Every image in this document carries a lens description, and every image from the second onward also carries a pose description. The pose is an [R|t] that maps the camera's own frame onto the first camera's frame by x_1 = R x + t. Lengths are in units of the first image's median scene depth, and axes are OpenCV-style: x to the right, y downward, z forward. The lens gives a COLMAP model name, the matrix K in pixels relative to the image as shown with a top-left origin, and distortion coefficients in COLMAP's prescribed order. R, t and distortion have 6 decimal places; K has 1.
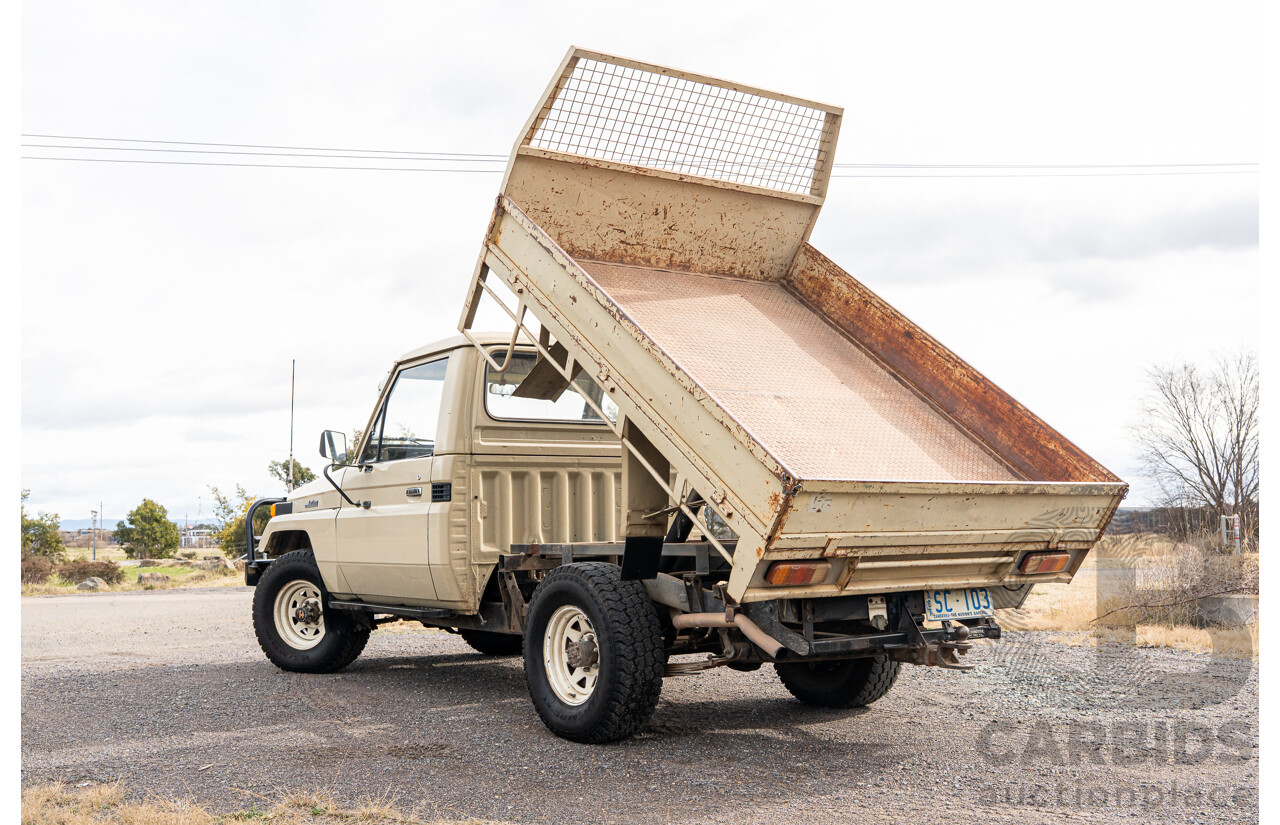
lens RADIAL K [[1350.3, 0, 608.2], [0, 1350.3, 414.8], [0, 0, 1]] dist [-0.010779, 0.005285]
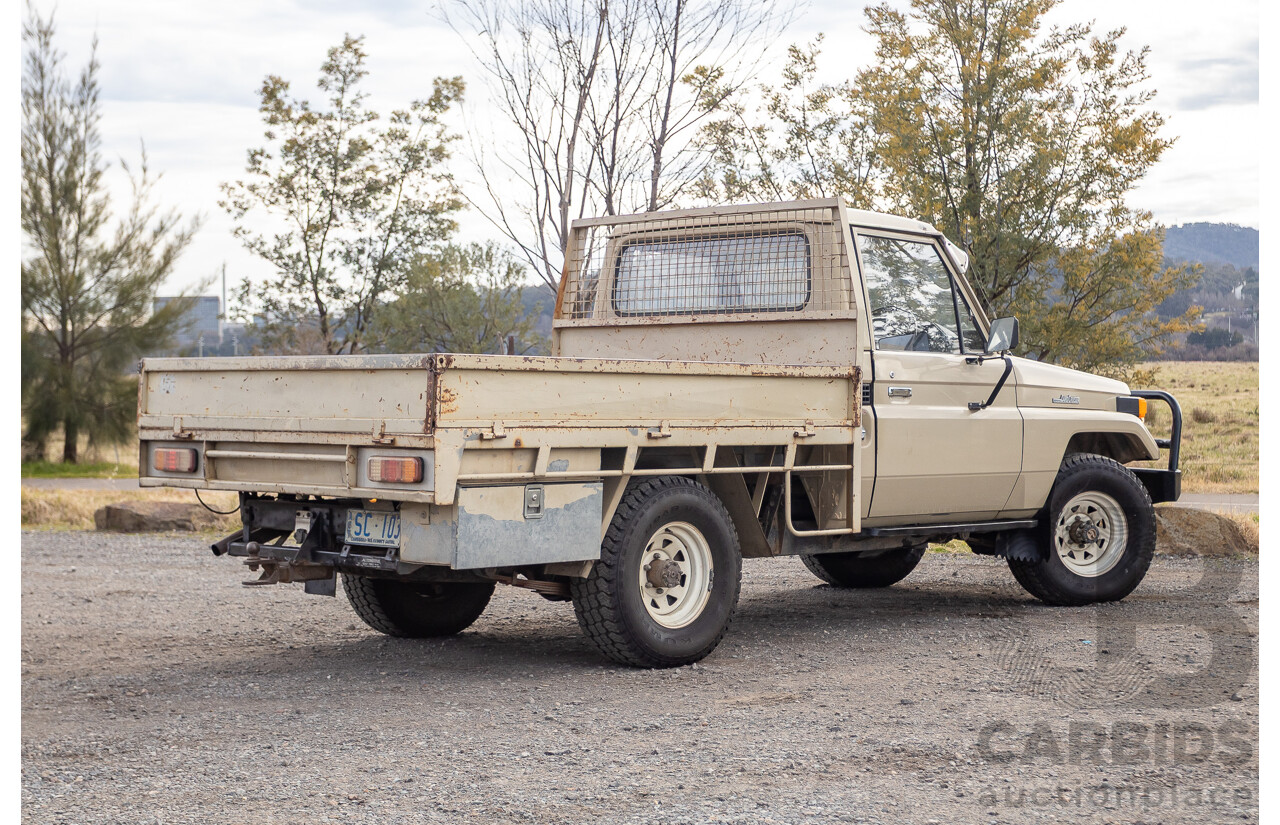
lens RADIAL K [[2163.5, 0, 634.1], [0, 2163.5, 404.2], [0, 0, 1]] dist [-0.034255, 0.084285]
pose [[0.245079, -0.327857, -0.912385, 1.427670], [-0.352758, 0.846423, -0.398910, 0.498629], [0.903049, 0.419616, 0.091786, 0.874273]]
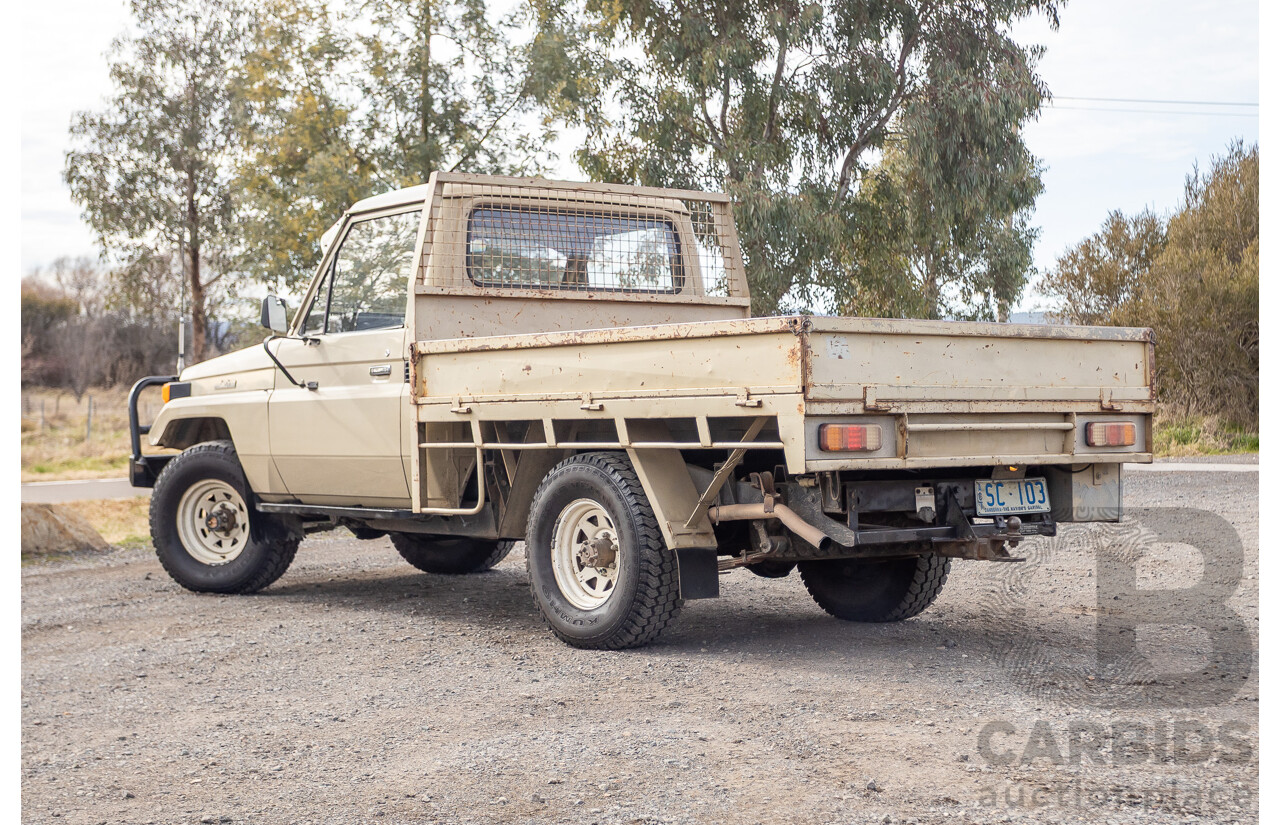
lens RADIAL K [[2163.5, 0, 634.1], [0, 2163.5, 404.2], [0, 0, 1]] dist [-0.034255, 0.084285]
pose [[0.928698, -0.337194, 0.154338, -0.172519], [0.370827, 0.841395, -0.393119, 0.482602], [0.002698, 0.422321, 0.906442, -0.297418]]
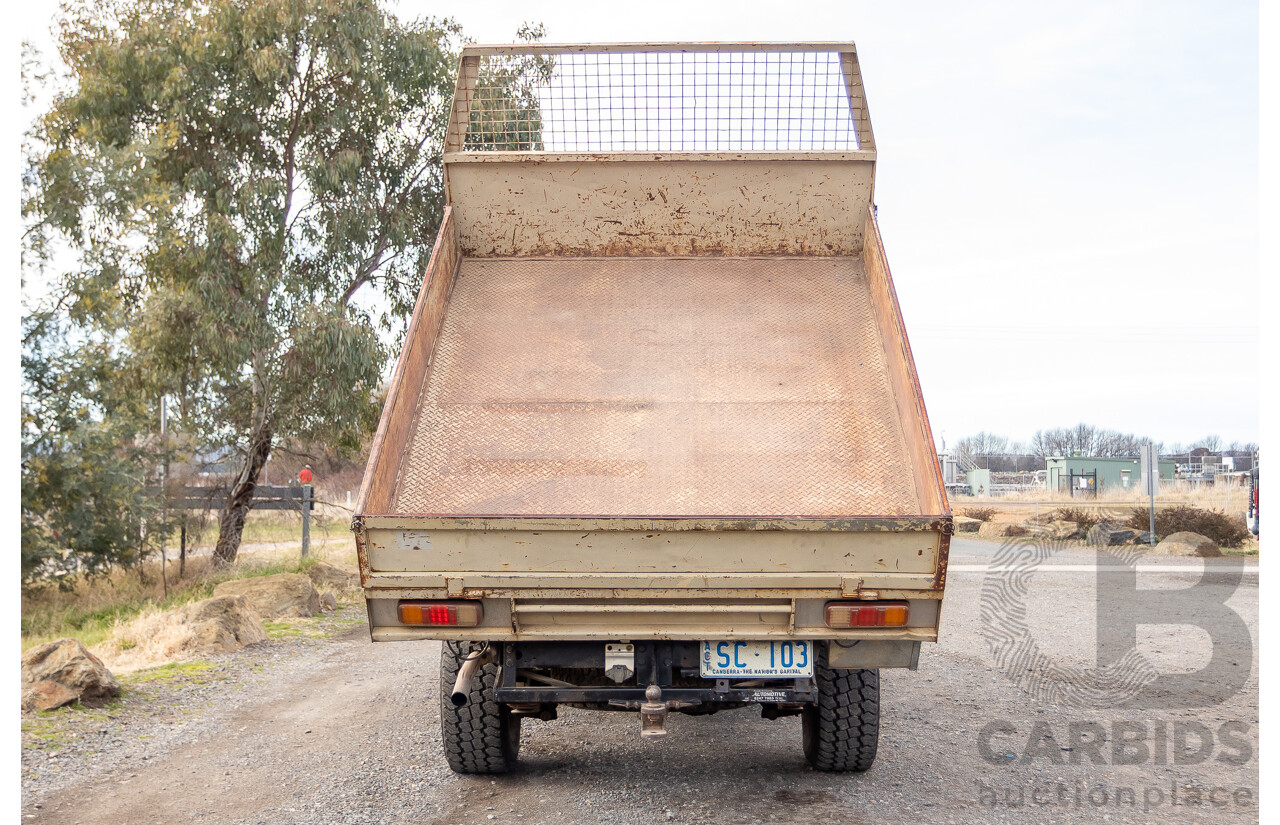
lens RADIAL K [[1509.6, 0, 657.4], [0, 1509.6, 389.3], [0, 0, 1]] dist [0.009021, 0.028956]
pose [[0.806630, -0.029380, -0.590326, 0.658422], [0.036998, 0.999315, 0.000820, -0.023498], [0.589898, -0.022502, 0.807165, 0.194447]]
